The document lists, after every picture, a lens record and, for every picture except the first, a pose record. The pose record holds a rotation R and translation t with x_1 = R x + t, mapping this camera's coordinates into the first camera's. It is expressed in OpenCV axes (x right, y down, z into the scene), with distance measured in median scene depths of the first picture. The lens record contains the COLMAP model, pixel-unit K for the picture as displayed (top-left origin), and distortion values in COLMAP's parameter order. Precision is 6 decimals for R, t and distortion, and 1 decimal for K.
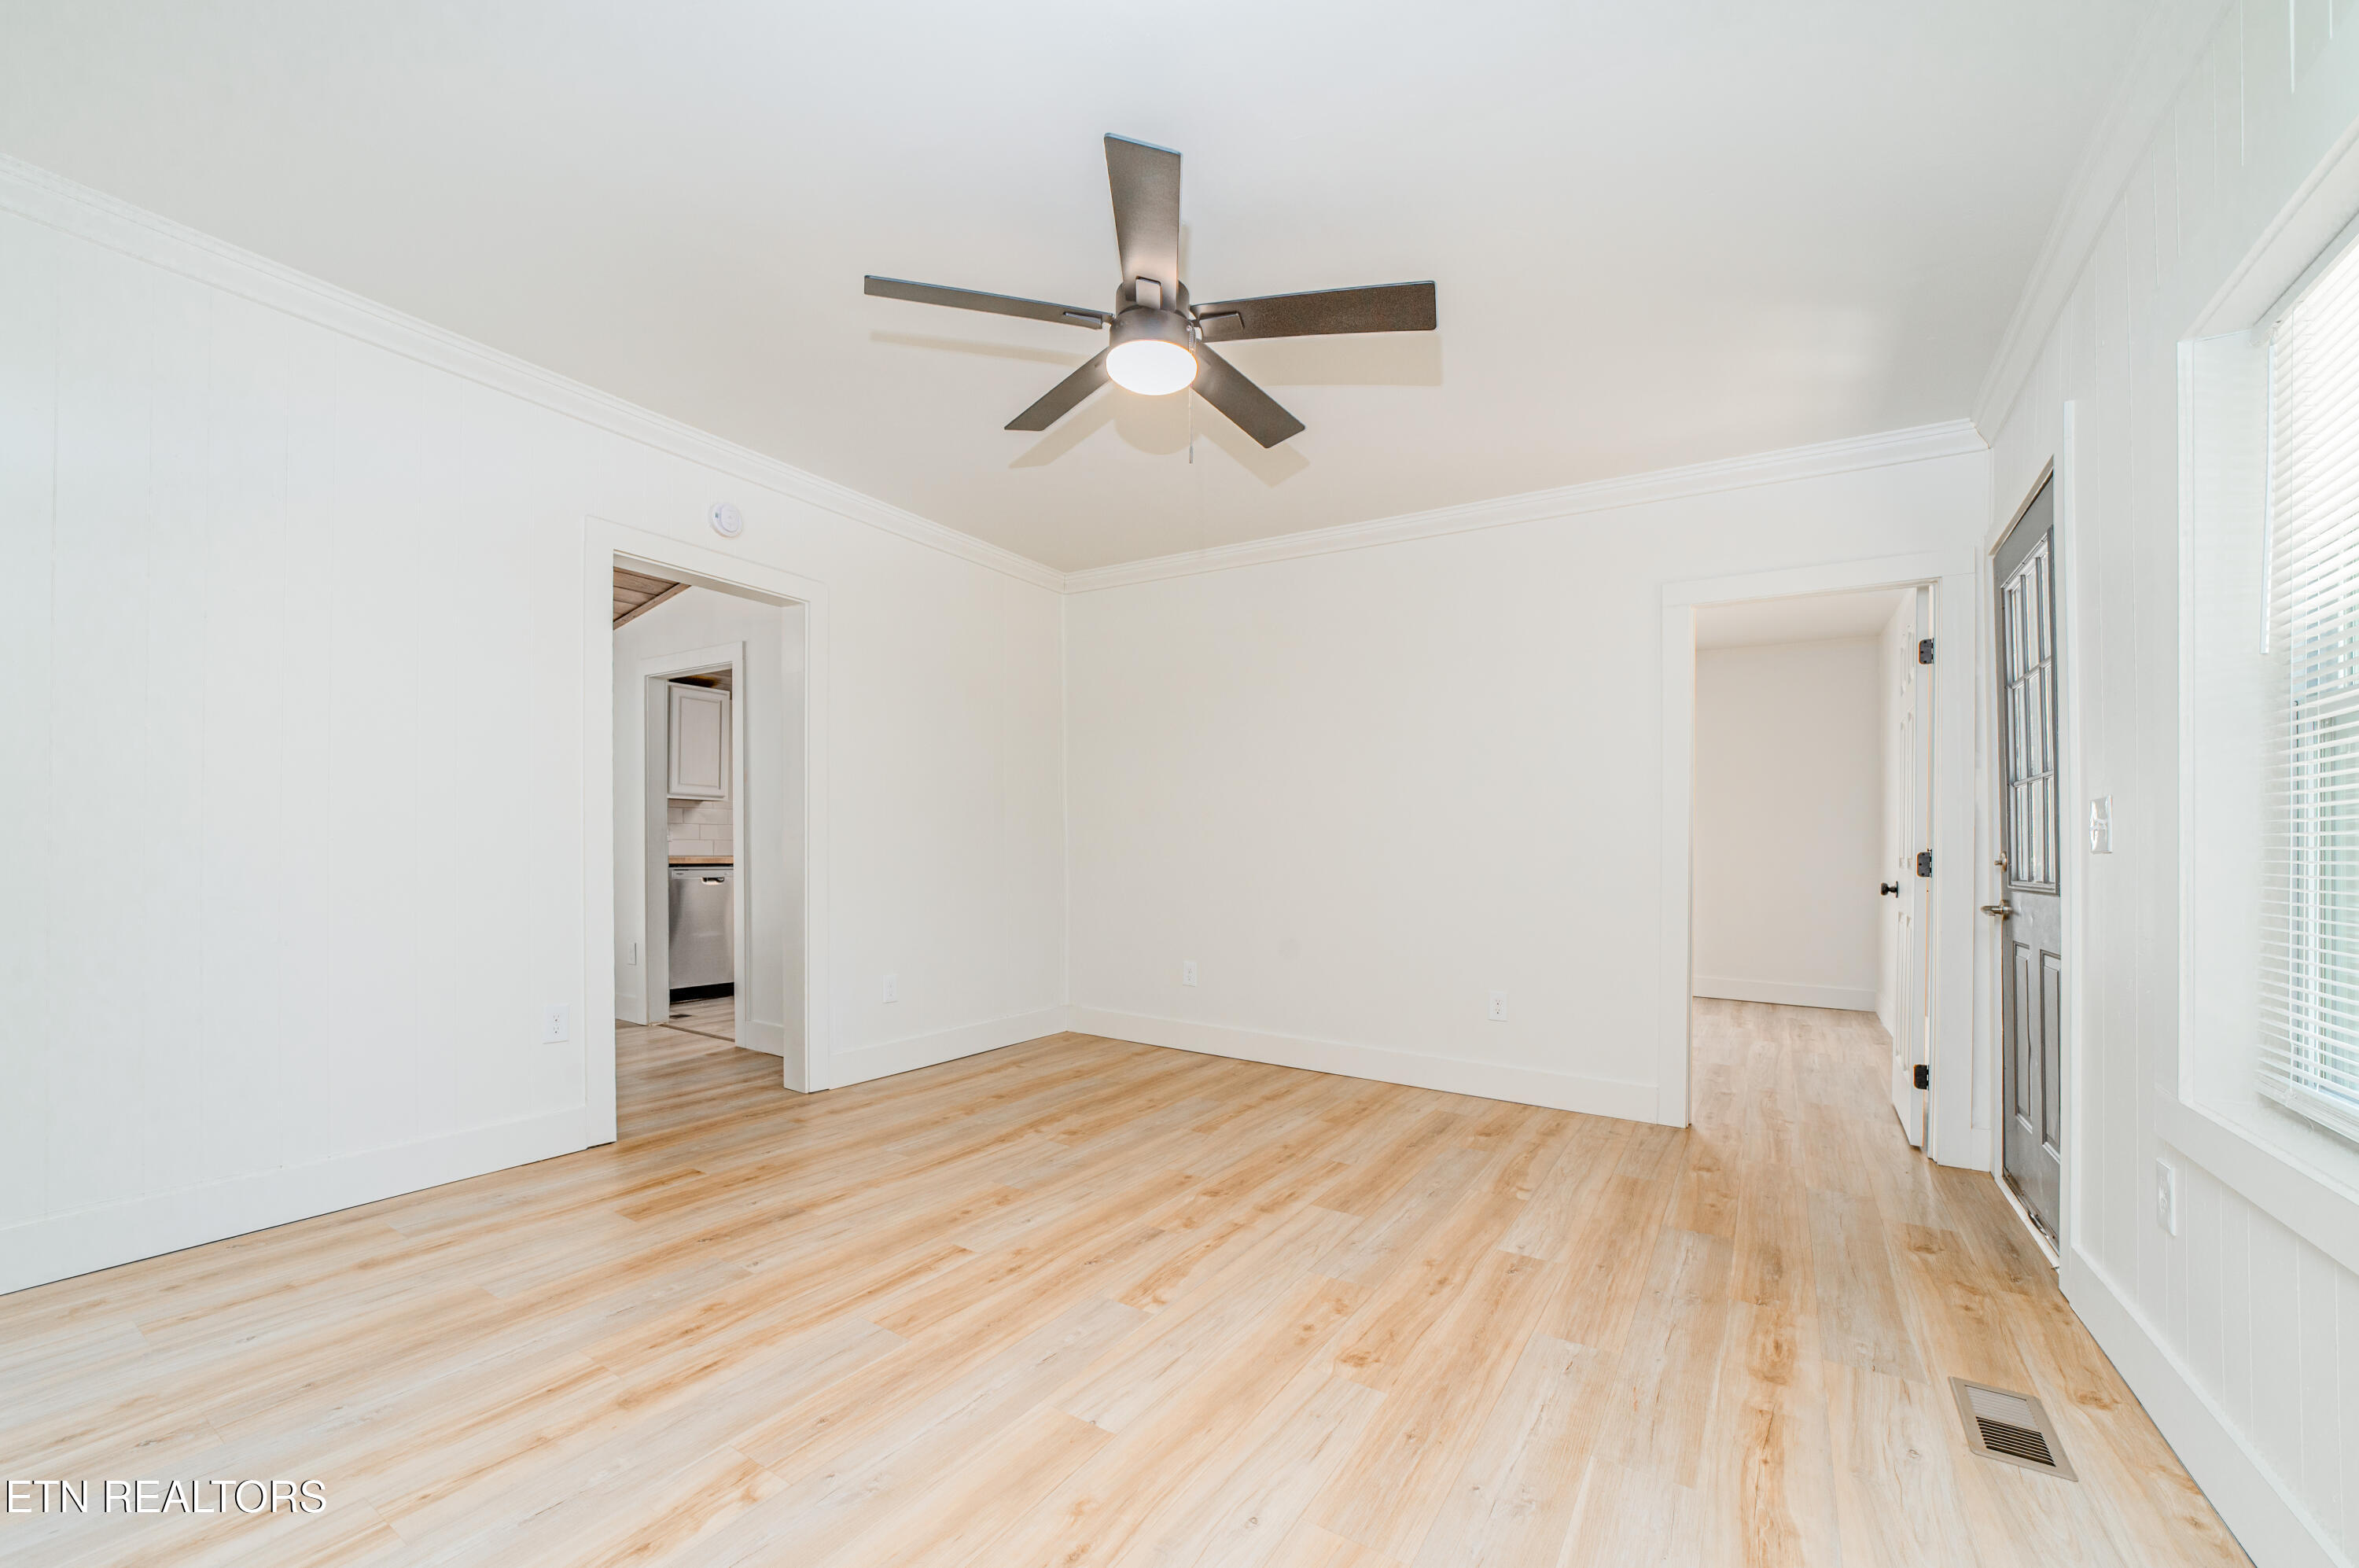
lens RADIAL K [[926.7, 0, 1203.2], [0, 926.7, 843.7], [0, 0, 1]] dist [-0.023396, 0.006308]
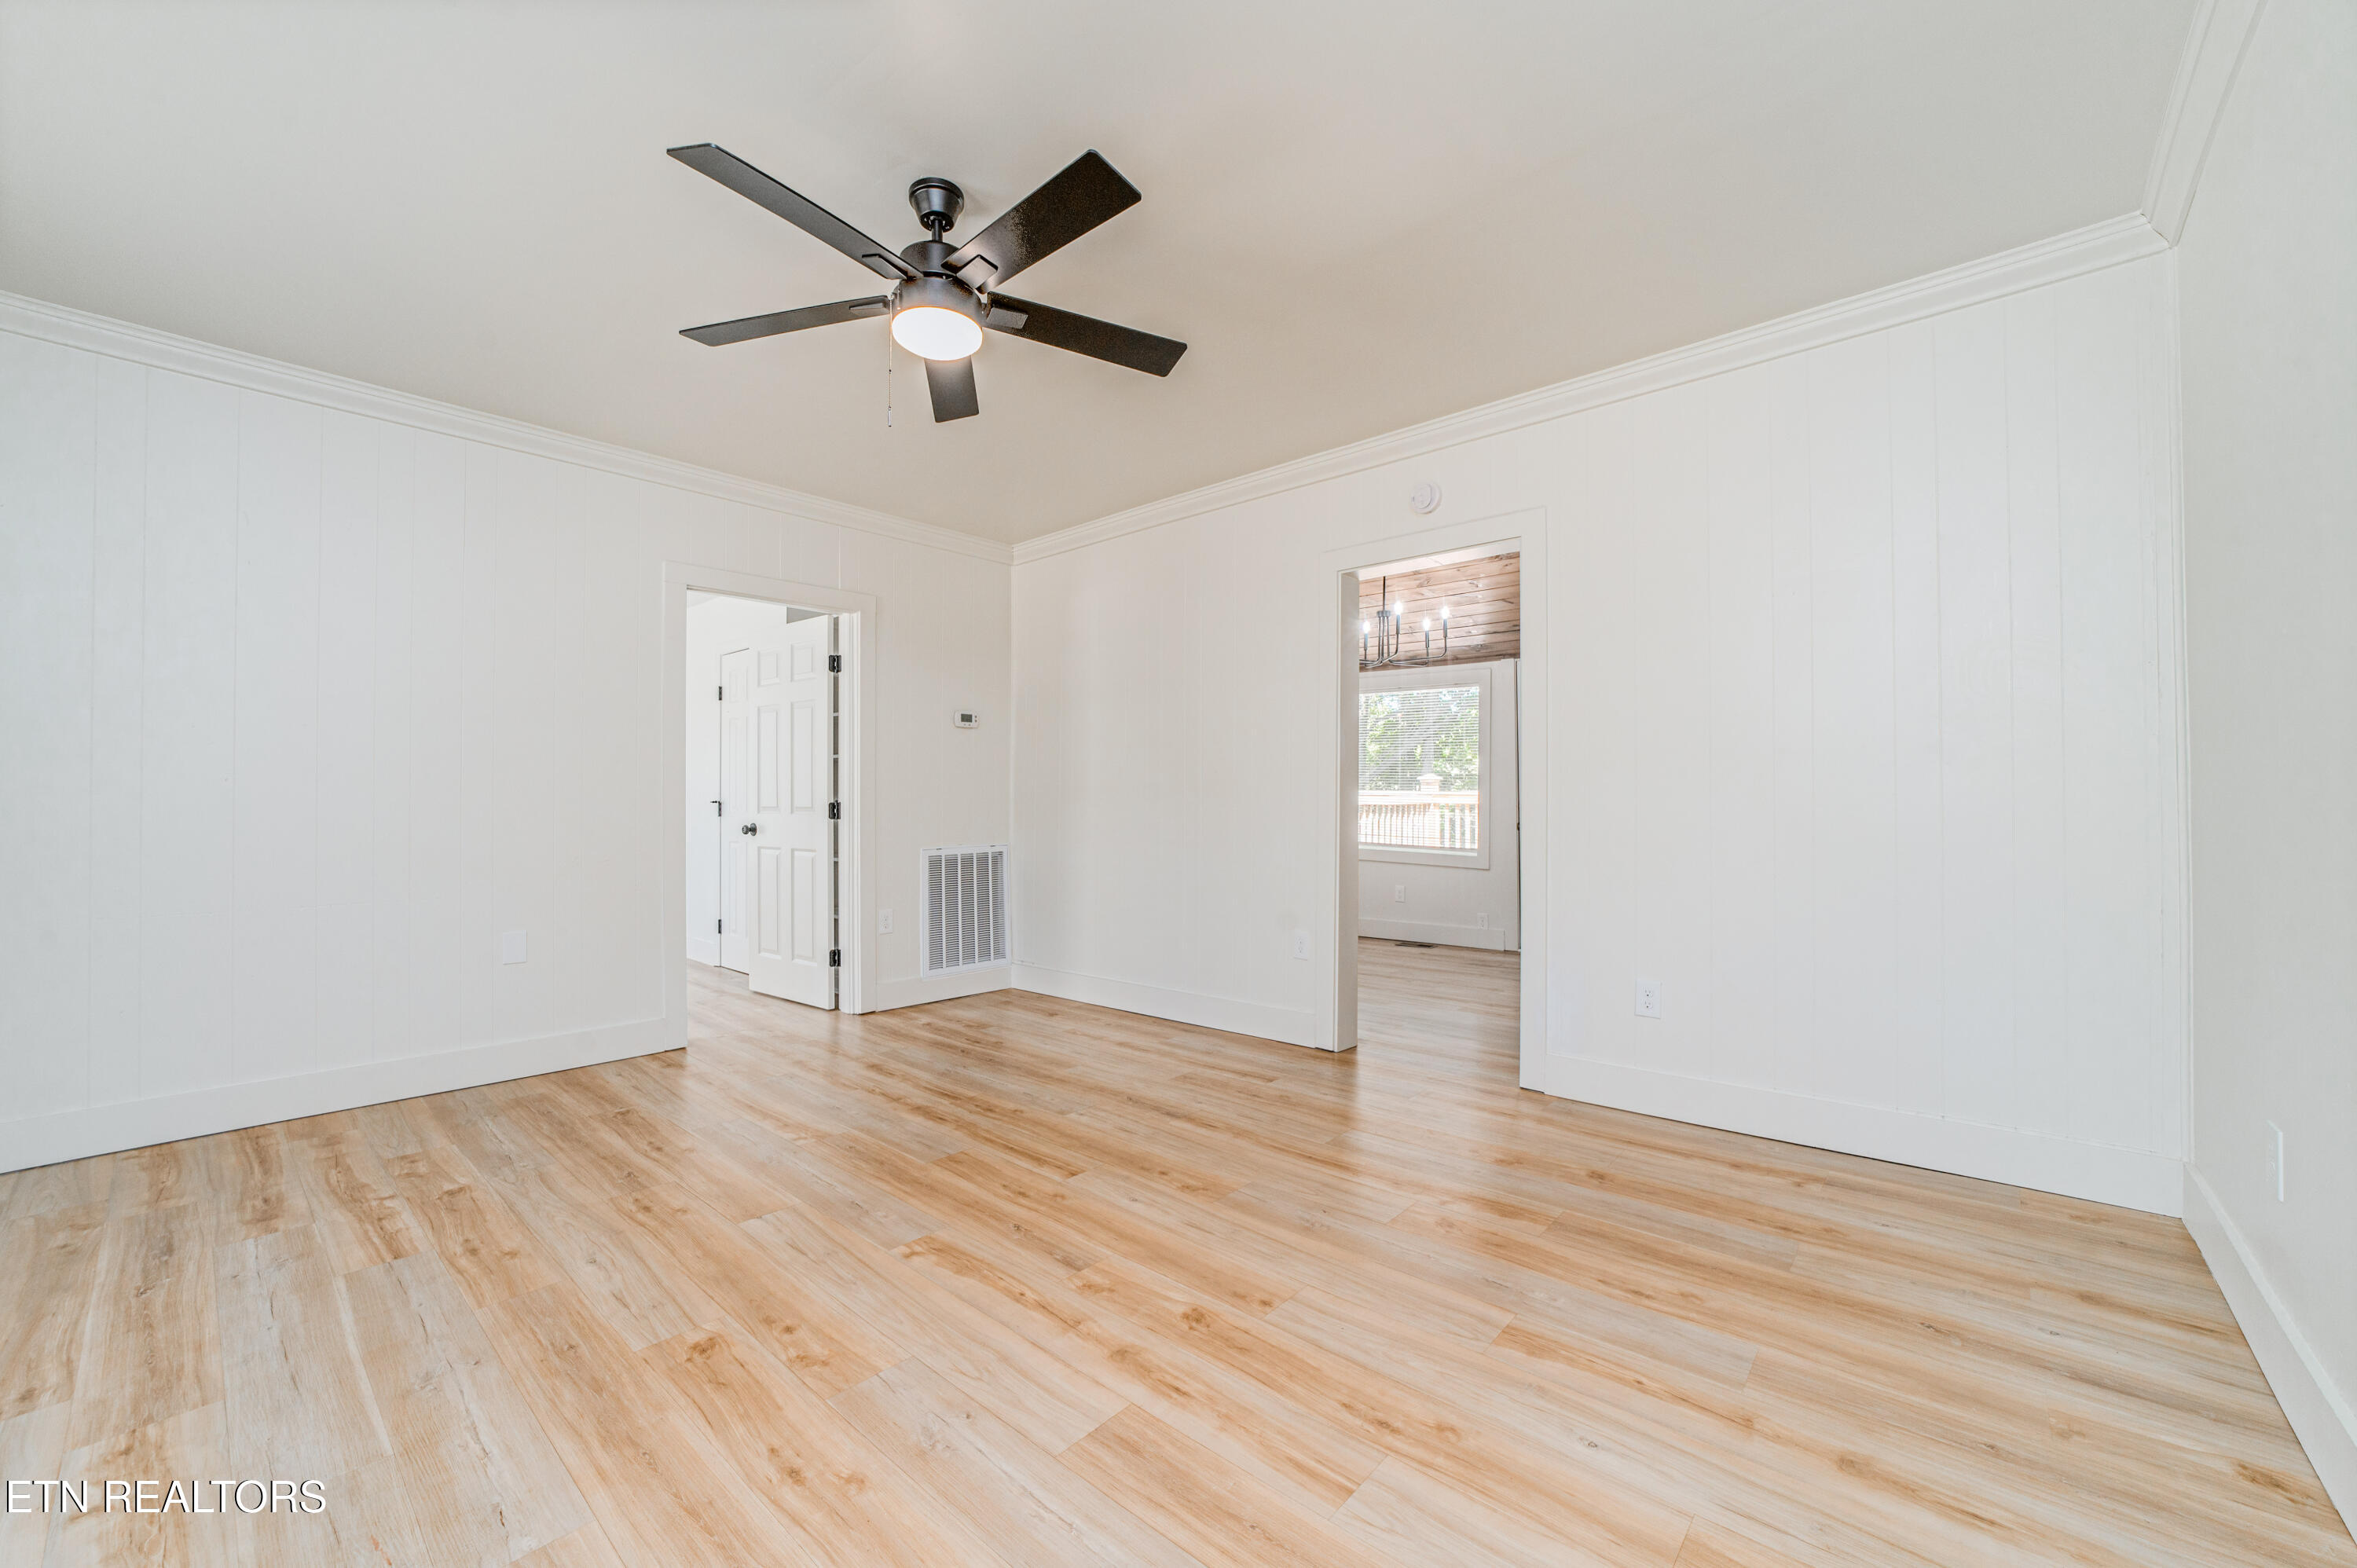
lens RADIAL K [[925.8, 0, 1181.0], [0, 925.8, 800.4], [0, 0, 1]] dist [-0.023396, 0.006308]
pose [[-0.179536, -0.023230, -0.983477, 0.767666], [0.006465, 0.999672, -0.024792, 0.018688], [0.983730, -0.010810, -0.179327, 1.249846]]
